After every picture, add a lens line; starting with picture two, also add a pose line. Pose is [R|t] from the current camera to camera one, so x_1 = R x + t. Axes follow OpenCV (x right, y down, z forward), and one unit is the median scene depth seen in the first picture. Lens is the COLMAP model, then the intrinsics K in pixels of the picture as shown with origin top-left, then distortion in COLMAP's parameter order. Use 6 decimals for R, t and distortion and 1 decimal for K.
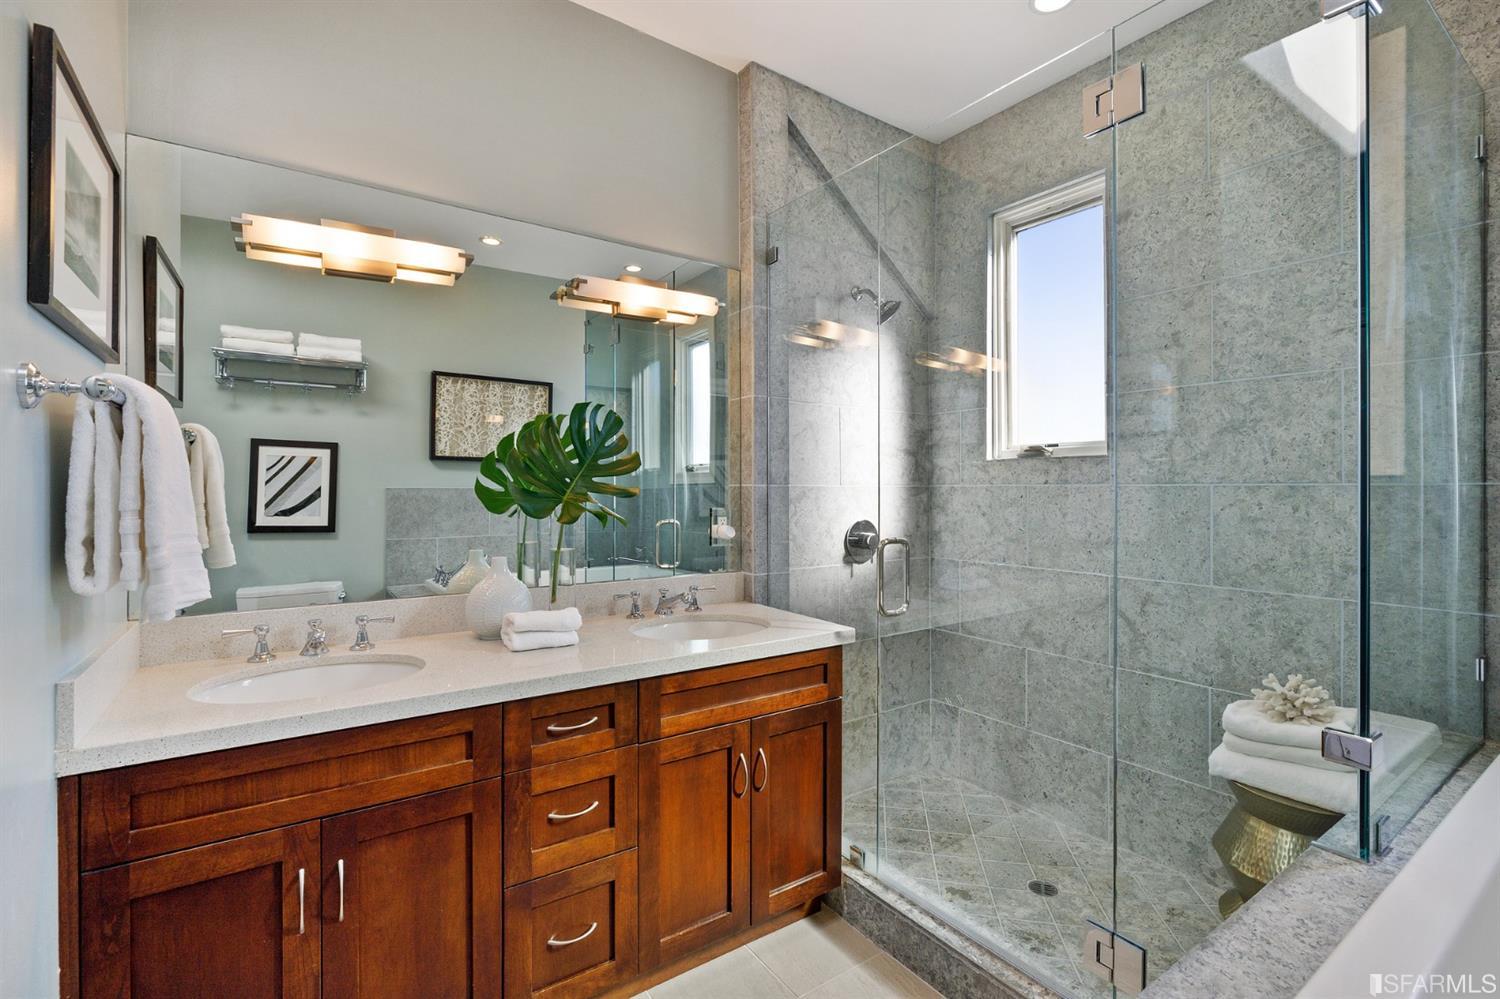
lens RADIAL K [[681.8, 0, 748.9], [0, 681.8, 487.6], [0, 0, 1]] dist [-0.000697, 0.000259]
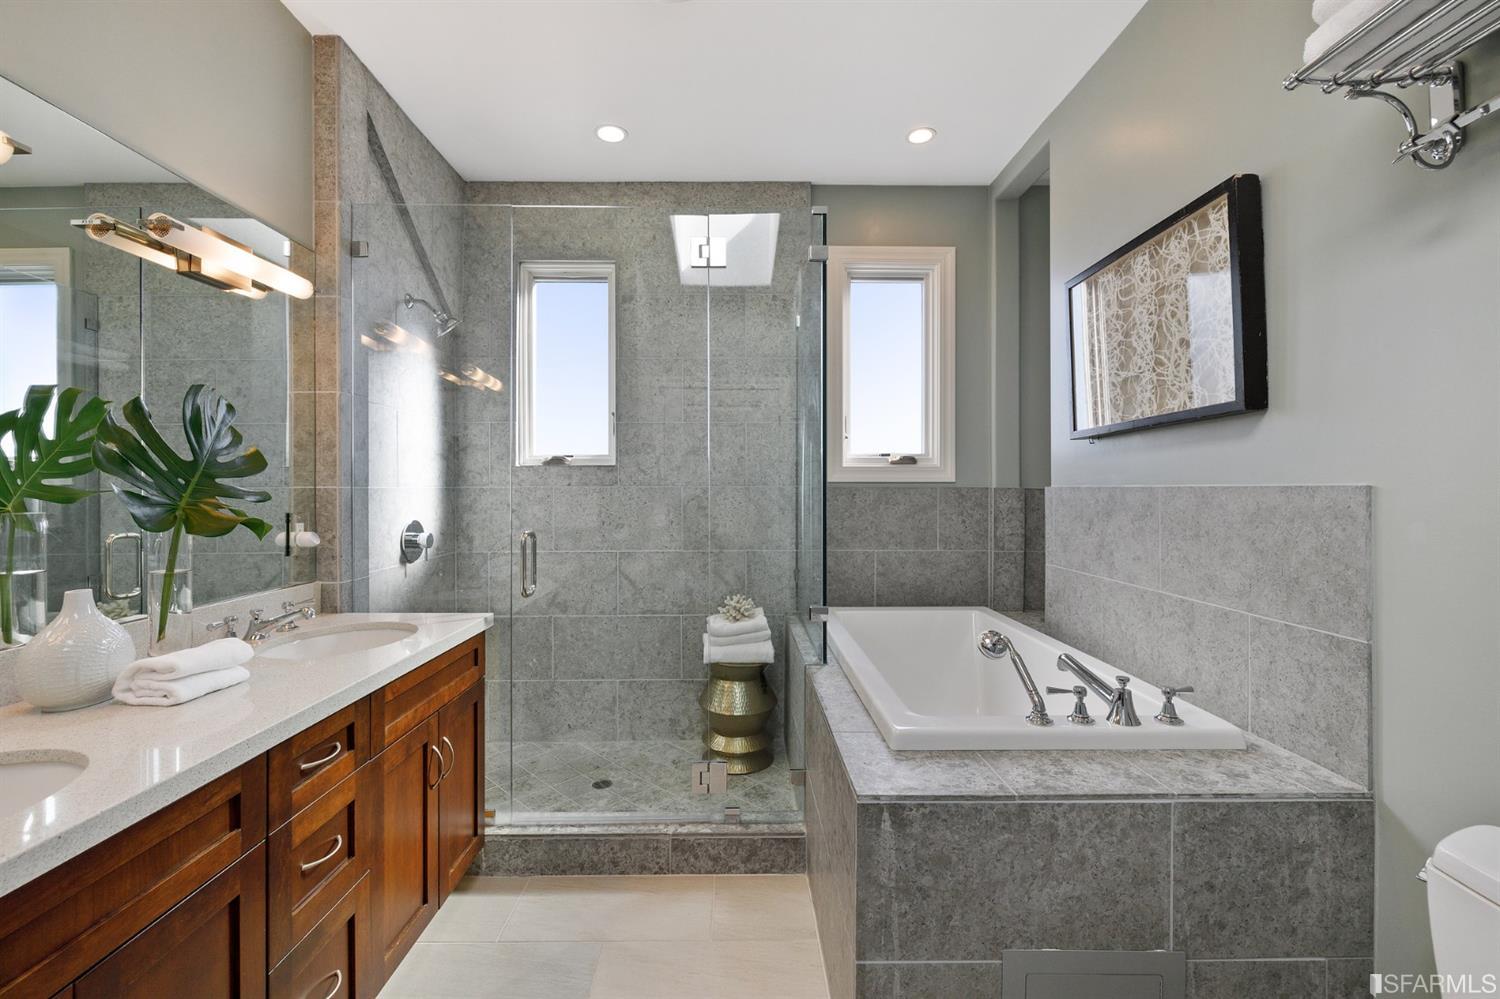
lens RADIAL K [[636.7, 0, 747.6], [0, 636.7, 486.8], [0, 0, 1]] dist [0.001832, 0.000450]
pose [[0.558913, -0.001231, 0.829225, -0.404090], [0.002349, 0.999997, -0.000099, -0.002912], [-0.829223, 0.002003, 0.558915, 0.043914]]
